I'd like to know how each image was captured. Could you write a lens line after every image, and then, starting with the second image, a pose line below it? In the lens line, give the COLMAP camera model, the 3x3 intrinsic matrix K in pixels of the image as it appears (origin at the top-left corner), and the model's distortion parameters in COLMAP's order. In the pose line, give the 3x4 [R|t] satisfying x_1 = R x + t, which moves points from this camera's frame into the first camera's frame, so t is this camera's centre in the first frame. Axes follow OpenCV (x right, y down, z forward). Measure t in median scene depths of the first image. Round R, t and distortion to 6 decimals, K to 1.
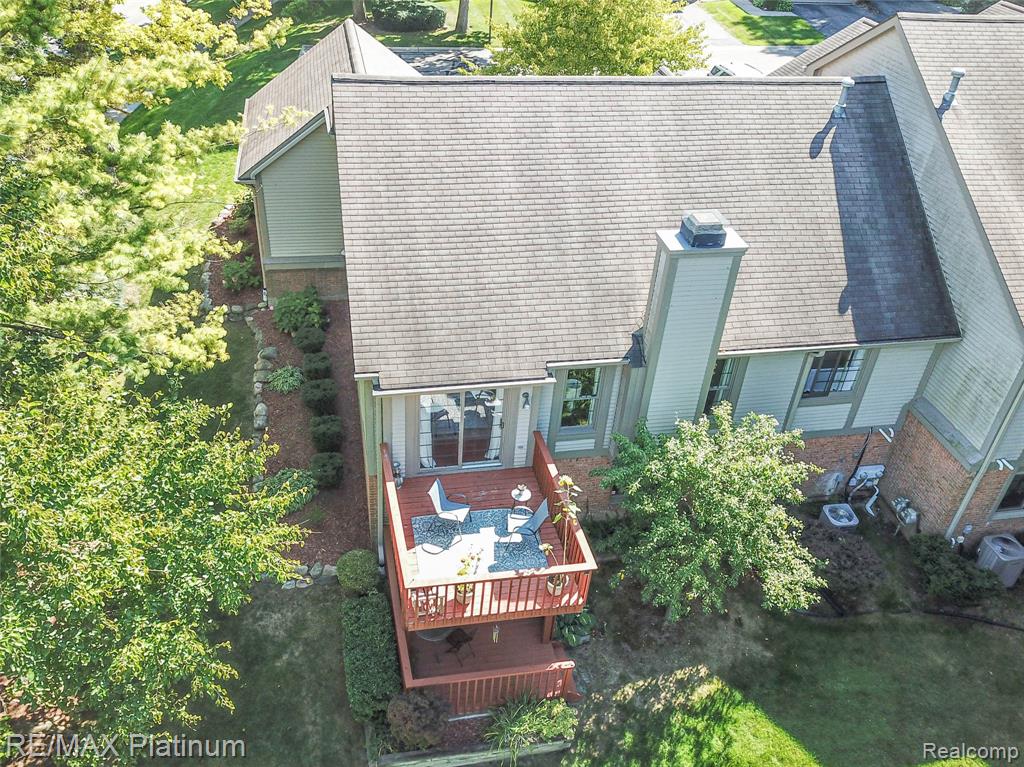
lens RADIAL K [[857.3, 0, 507.8], [0, 857.3, 385.4], [0, 0, 1]] dist [0.027670, -0.001536]
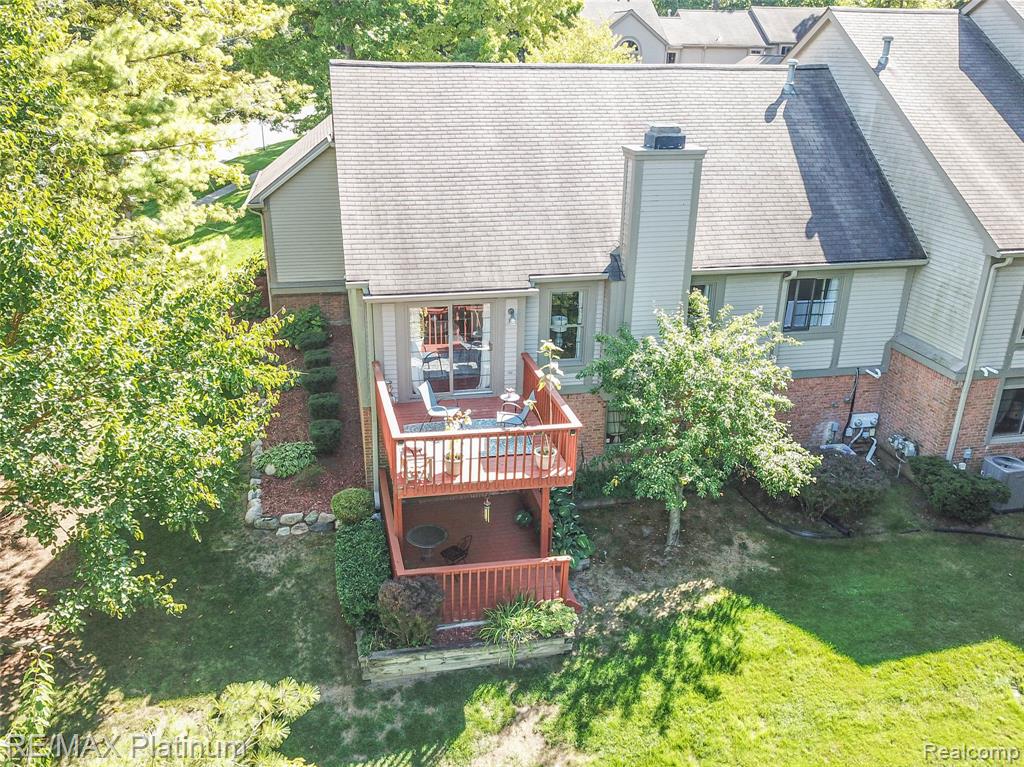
lens RADIAL K [[857.3, 0, 507.8], [0, 857.3, 385.4], [0, 0, 1]] dist [0.027670, -0.001536]
pose [[0.998803, -0.046280, -0.015847, 0.028640], [0.041269, 0.971125, -0.234974, 0.336833], [0.026264, 0.234039, 0.971872, 0.007244]]
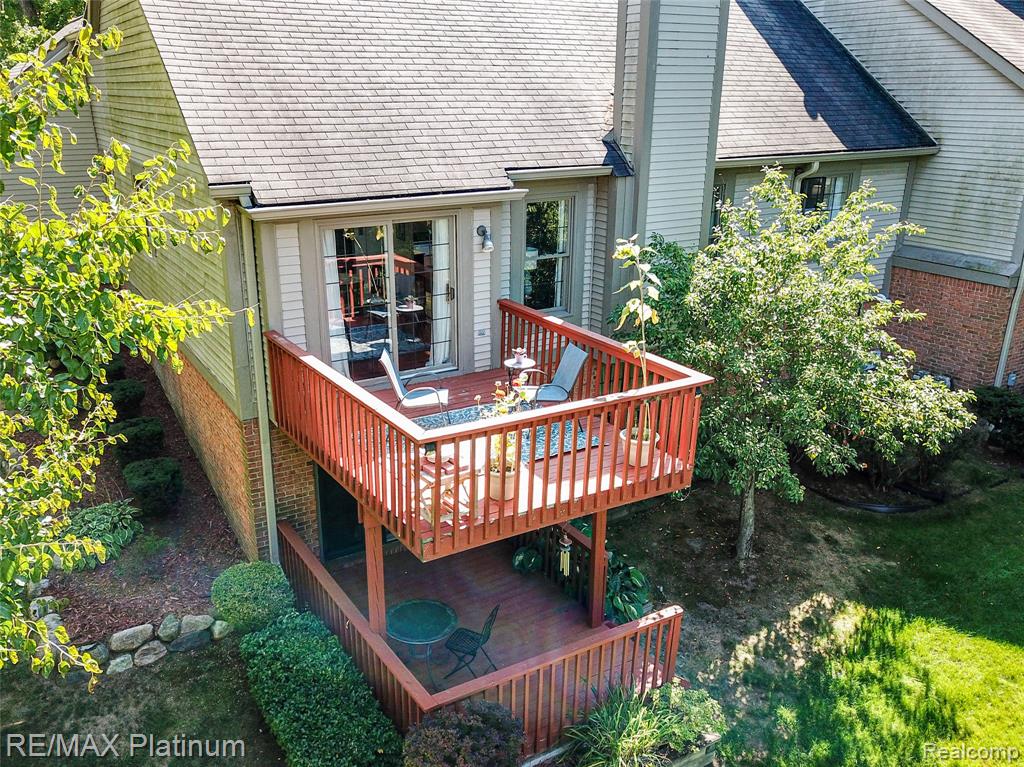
lens RADIAL K [[846.4, 0, 510.9], [0, 846.4, 401.8], [0, 0, 1]] dist [0.007388, 0.009018]
pose [[0.935809, -0.173590, 0.306805, -0.172221], [0.242264, 0.948940, -0.202040, 0.262059], [-0.256067, 0.263398, 0.930081, 0.426241]]
